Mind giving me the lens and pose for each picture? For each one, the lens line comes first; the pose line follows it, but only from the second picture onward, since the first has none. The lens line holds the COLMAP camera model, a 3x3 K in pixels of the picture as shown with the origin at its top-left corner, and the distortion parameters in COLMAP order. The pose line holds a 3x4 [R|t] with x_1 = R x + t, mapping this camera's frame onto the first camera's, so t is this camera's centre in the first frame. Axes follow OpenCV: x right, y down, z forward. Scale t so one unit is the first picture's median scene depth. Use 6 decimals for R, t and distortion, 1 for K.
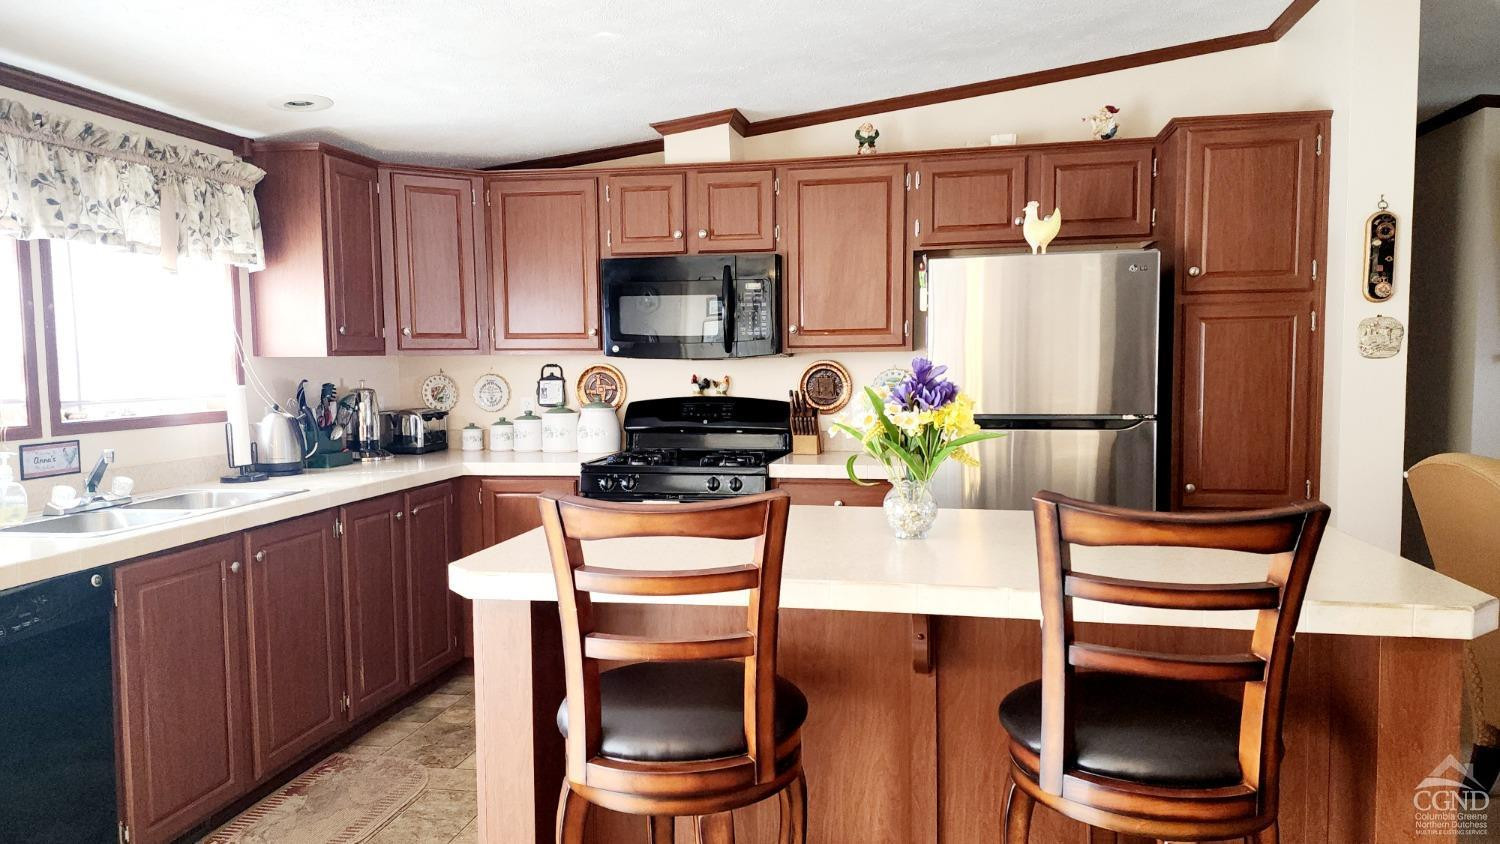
lens RADIAL K [[977.2, 0, 747.2], [0, 977.2, 436.0], [0, 0, 1]] dist [-0.000586, -0.001591]
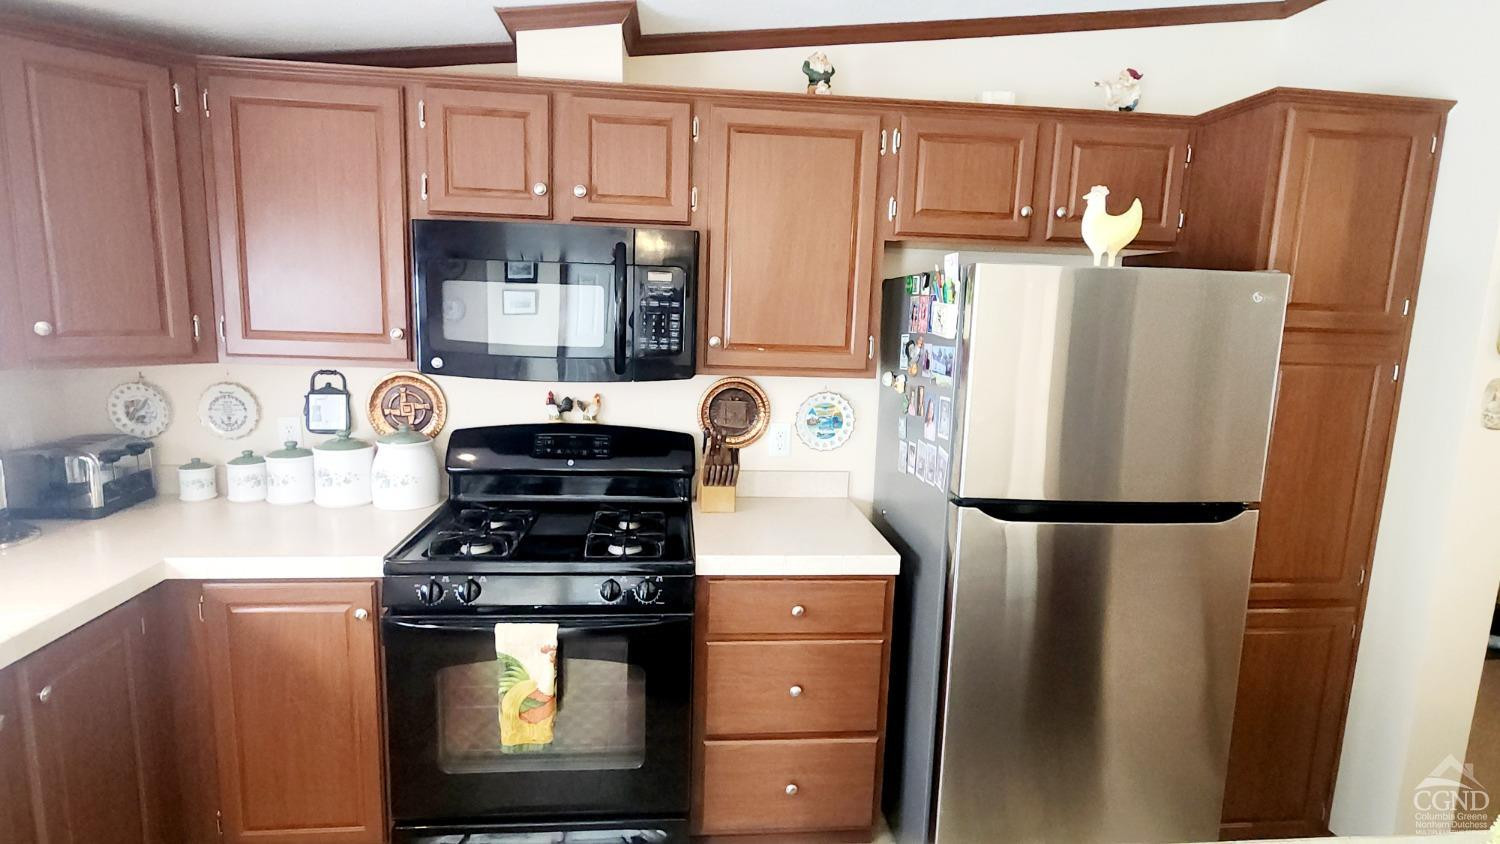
lens RADIAL K [[772.4, 0, 750.0], [0, 772.4, 422.0], [0, 0, 1]] dist [-0.025440, 0.000028]
pose [[0.954754, -0.004134, 0.297368, -0.086647], [-0.018254, 0.997204, 0.072470, -0.088417], [-0.296836, -0.074620, 0.952009, 0.444134]]
